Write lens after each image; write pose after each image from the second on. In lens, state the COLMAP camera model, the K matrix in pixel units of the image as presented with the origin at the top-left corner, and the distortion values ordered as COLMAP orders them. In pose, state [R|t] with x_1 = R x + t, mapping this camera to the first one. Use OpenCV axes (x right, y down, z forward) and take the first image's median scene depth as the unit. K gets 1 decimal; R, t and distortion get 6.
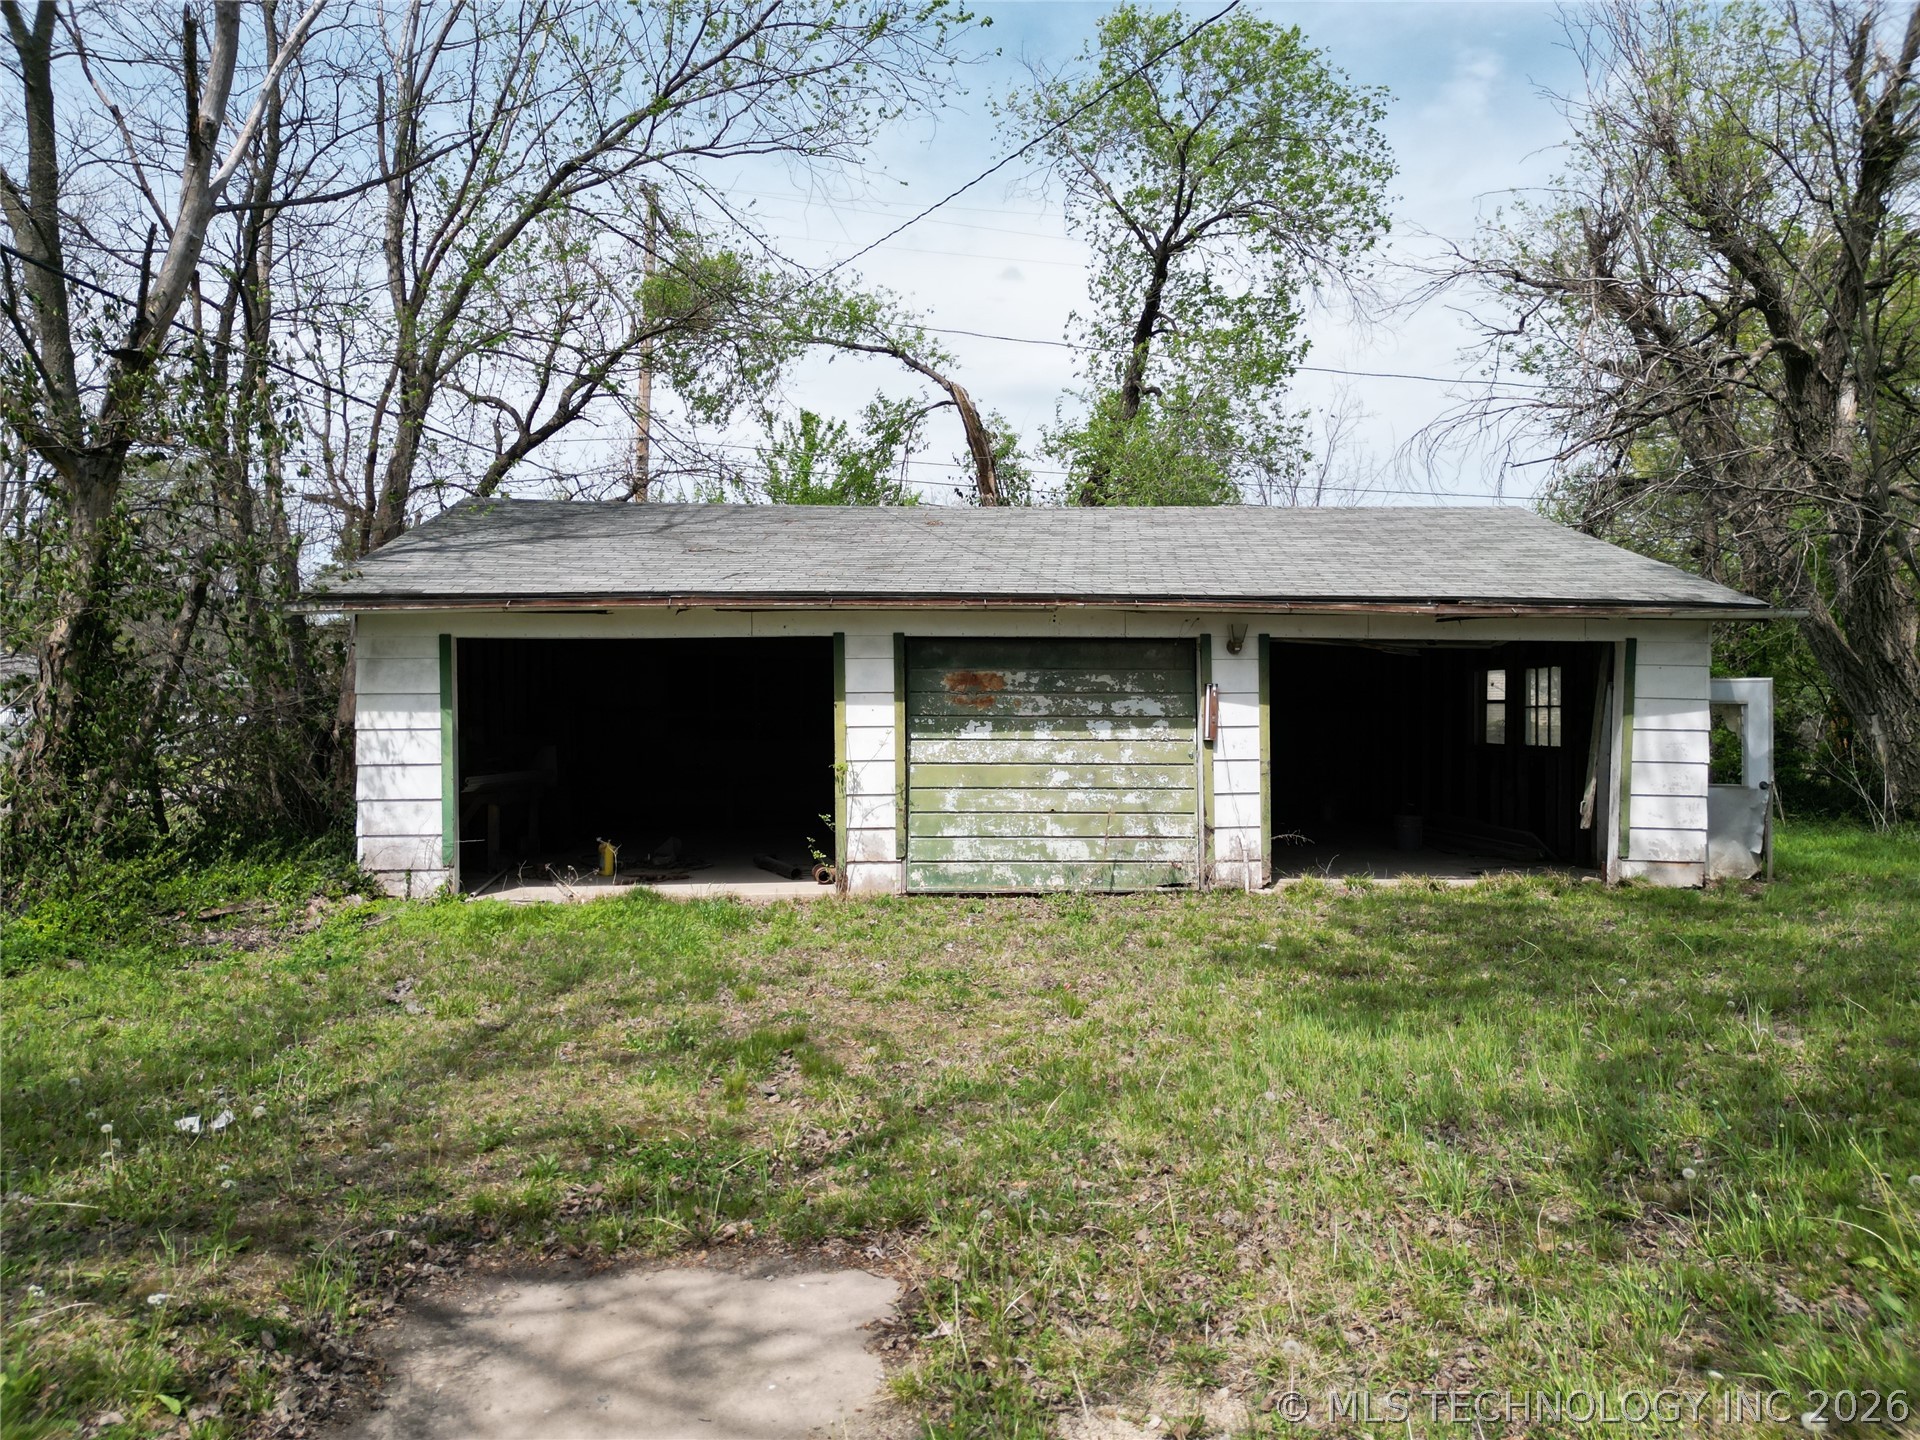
lens RADIAL K [[1329.3, 0, 963.6], [0, 1329.3, 725.7], [0, 0, 1]] dist [0.051866, -0.024906]
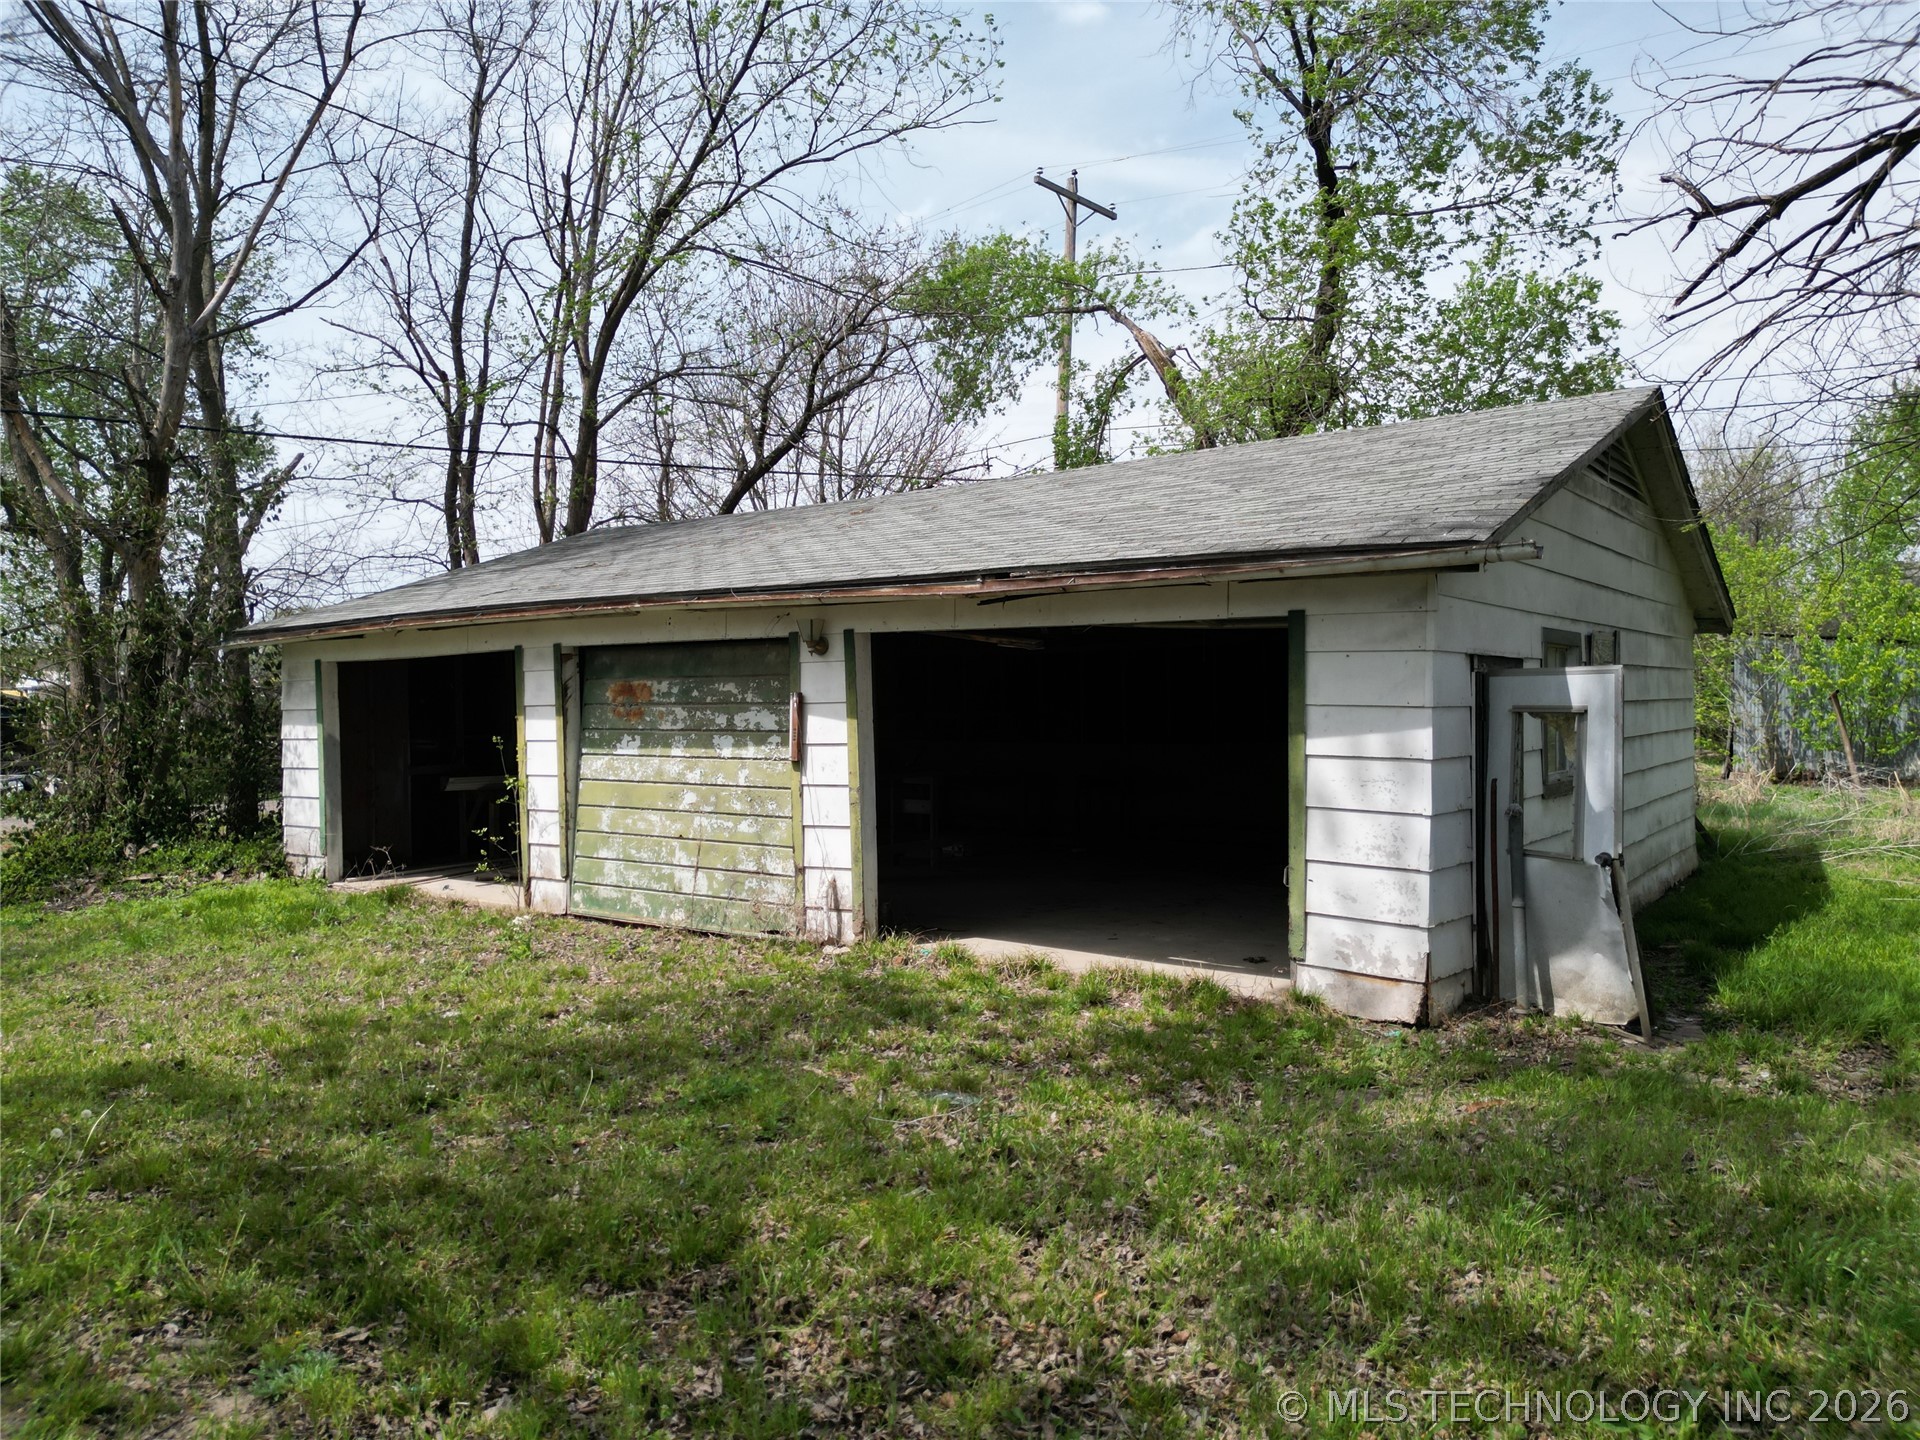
lens RADIAL K [[1329.3, 0, 964.2], [0, 1329.3, 713.8], [0, 0, 1]] dist [0.051866, -0.024906]
pose [[0.775926, -0.002020, -0.630820, 0.780536], [0.008229, 0.999942, 0.006921, -0.023101], [0.630770, -0.010561, 0.775898, 0.425695]]
